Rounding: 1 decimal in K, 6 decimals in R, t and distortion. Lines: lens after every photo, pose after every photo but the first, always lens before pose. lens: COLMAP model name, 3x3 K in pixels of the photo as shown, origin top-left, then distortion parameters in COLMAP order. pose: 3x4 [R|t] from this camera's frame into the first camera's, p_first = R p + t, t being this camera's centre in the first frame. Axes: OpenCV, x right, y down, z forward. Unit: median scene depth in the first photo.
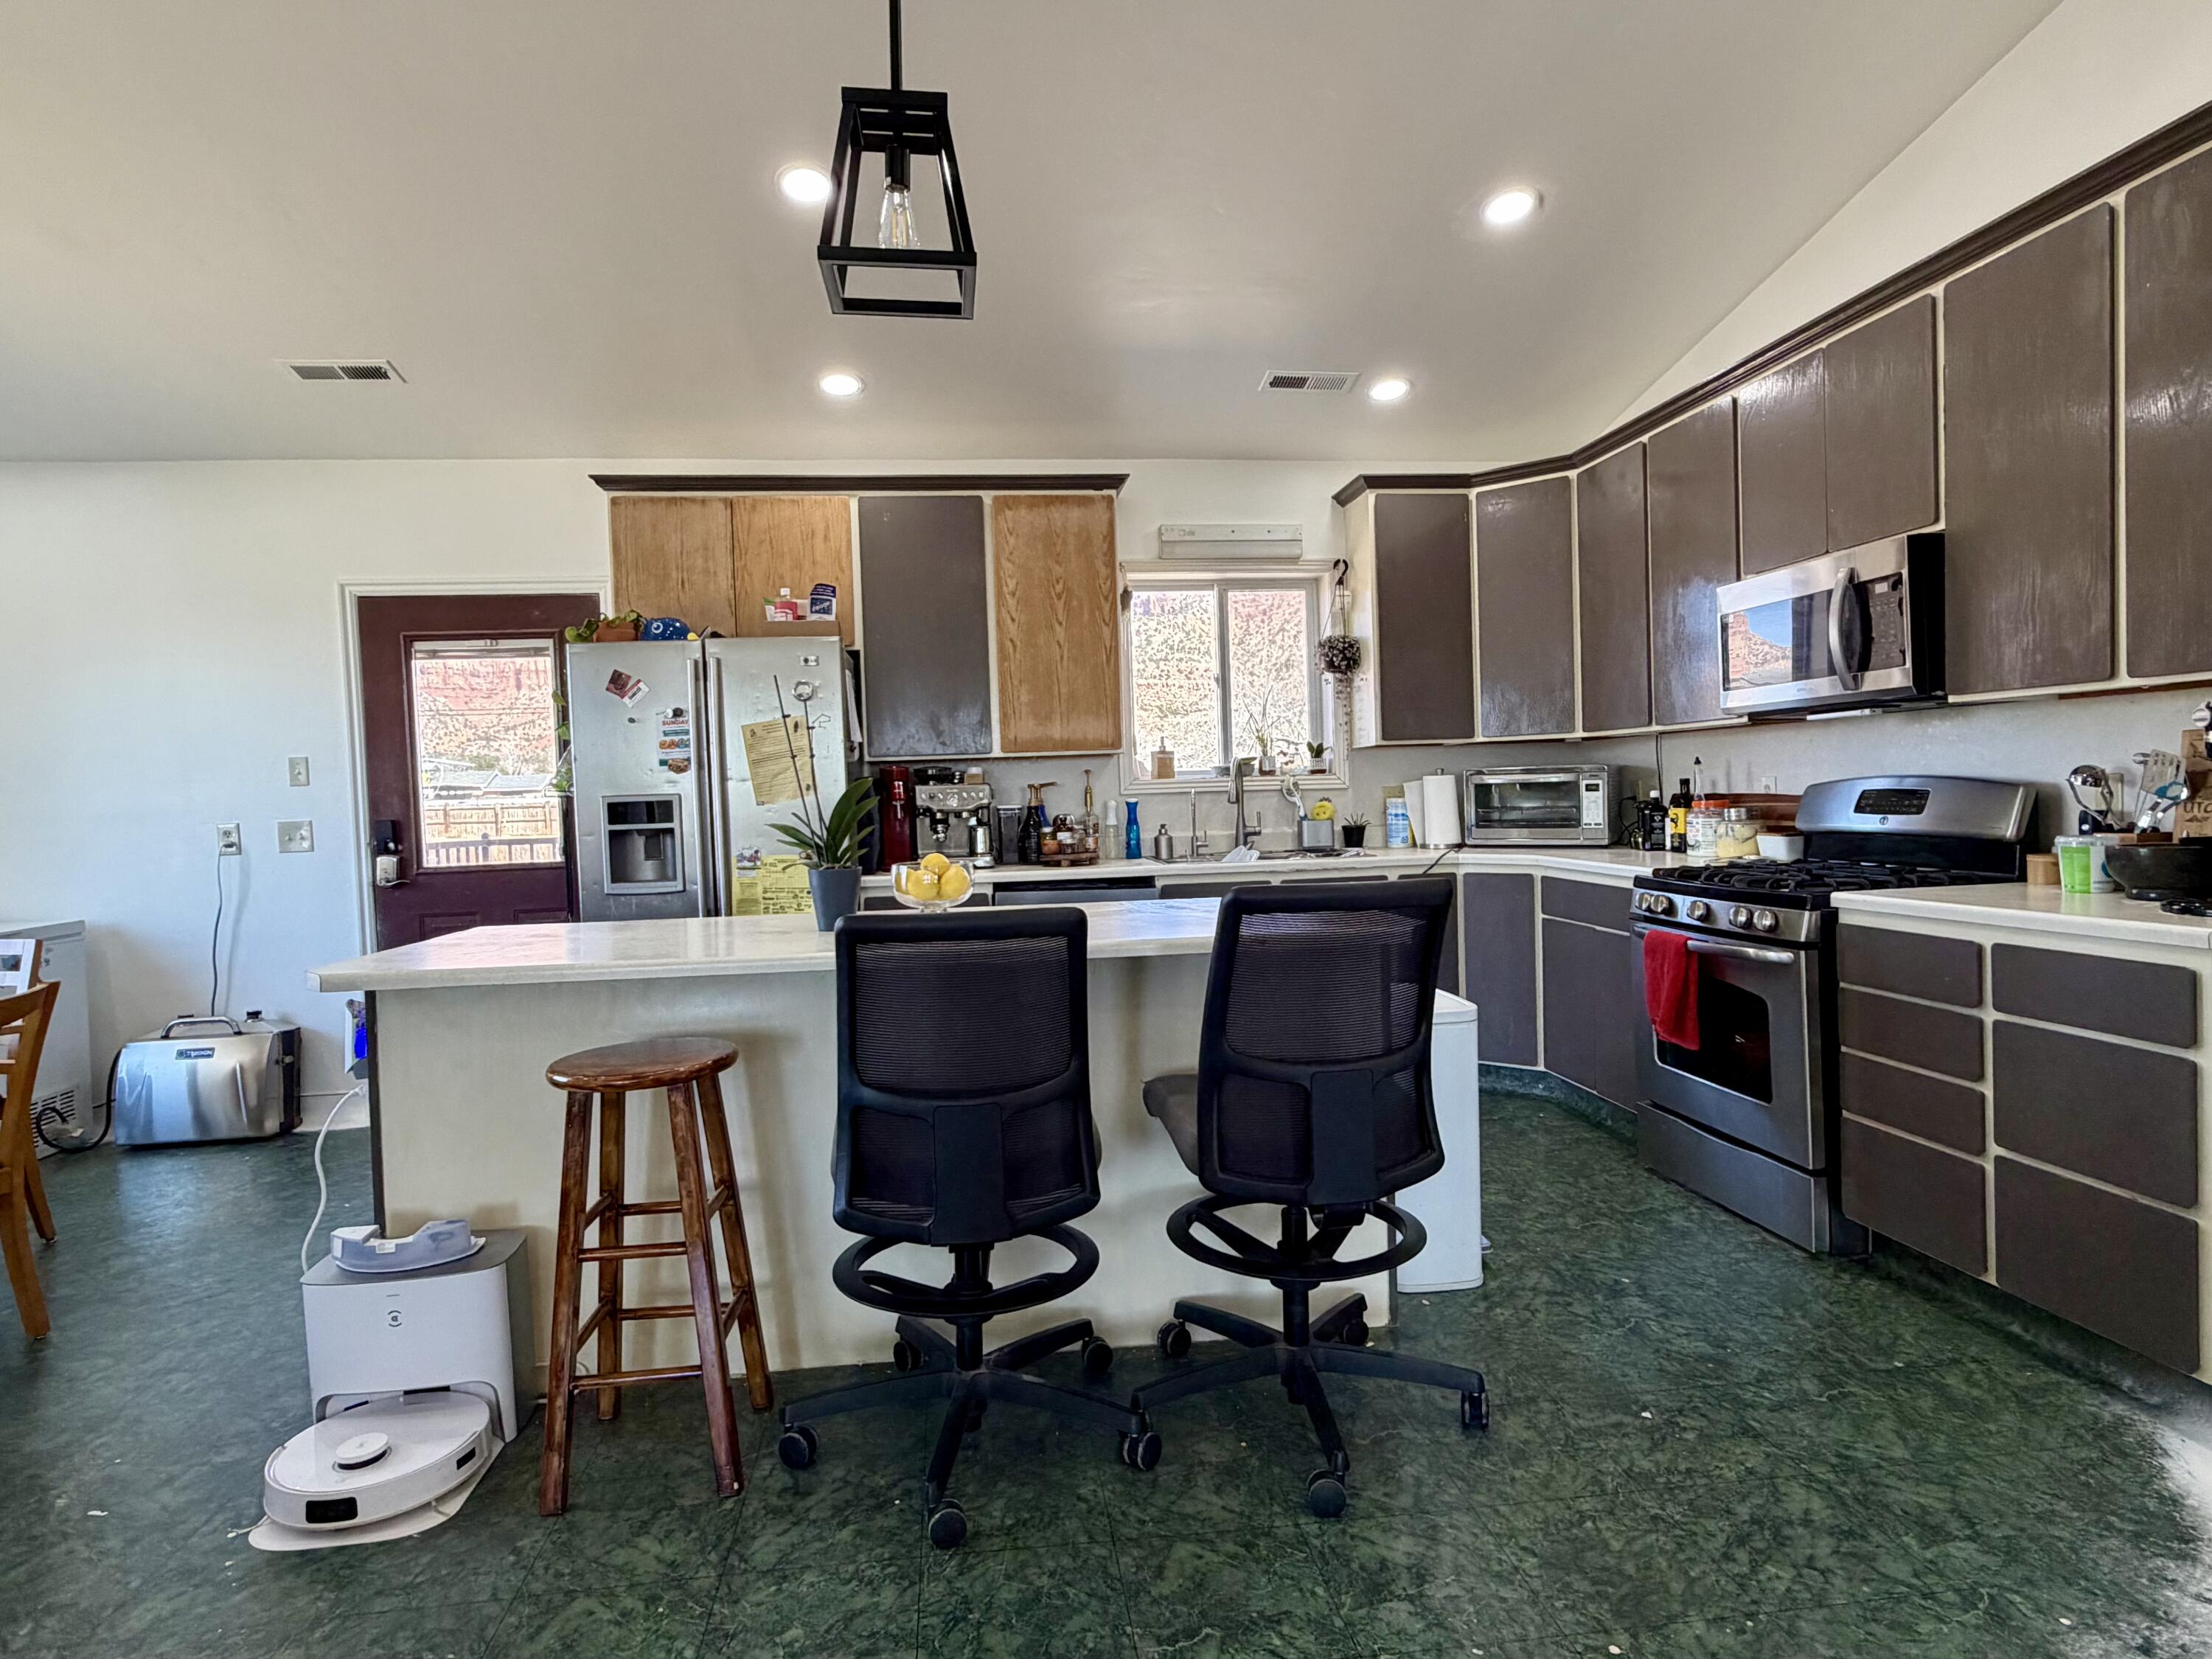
lens RADIAL K [[1186.5, 0, 1106.0], [0, 1186.5, 829.5], [0, 0, 1]] dist [0.000062, -0.000821]
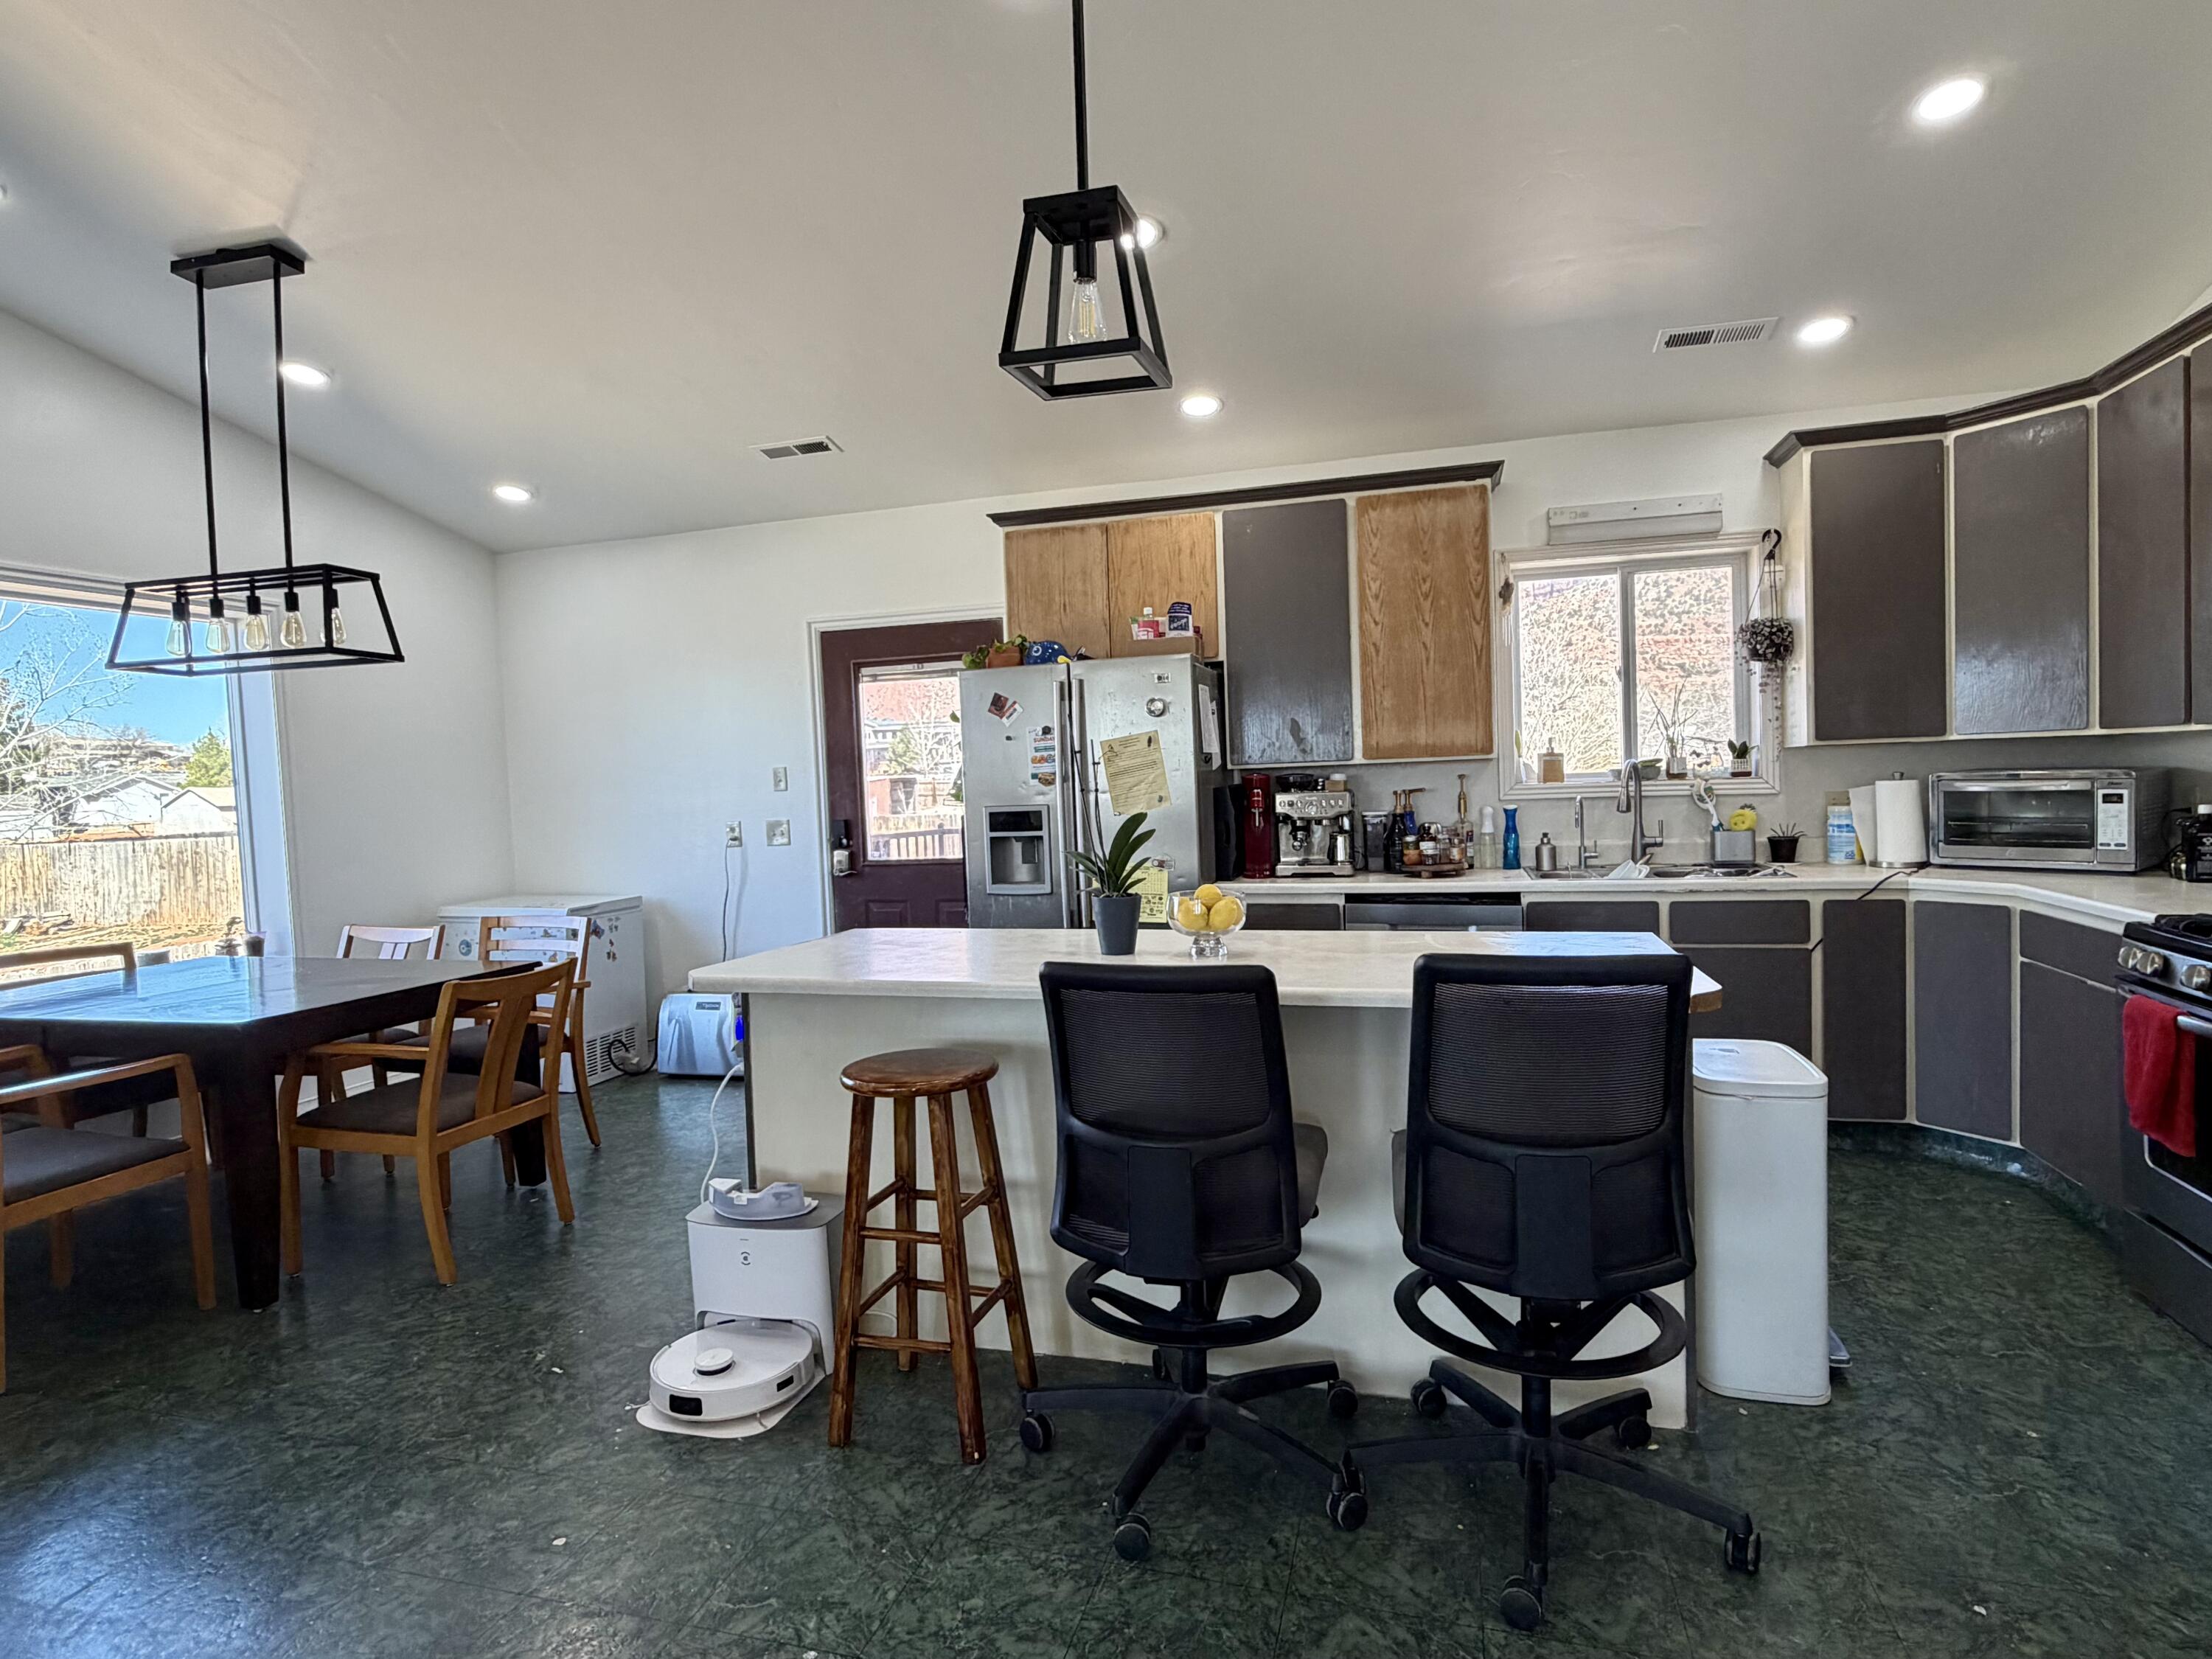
lens RADIAL K [[1189.6, 0, 1106.0], [0, 1189.6, 829.5], [0, 0, 1]] dist [-0.002504, -0.000313]
pose [[0.921591, 0.015909, -0.387837, 0.114725], [-0.006797, 0.999668, 0.024855, -0.034687], [0.388103, -0.020270, 0.921393, 0.010334]]
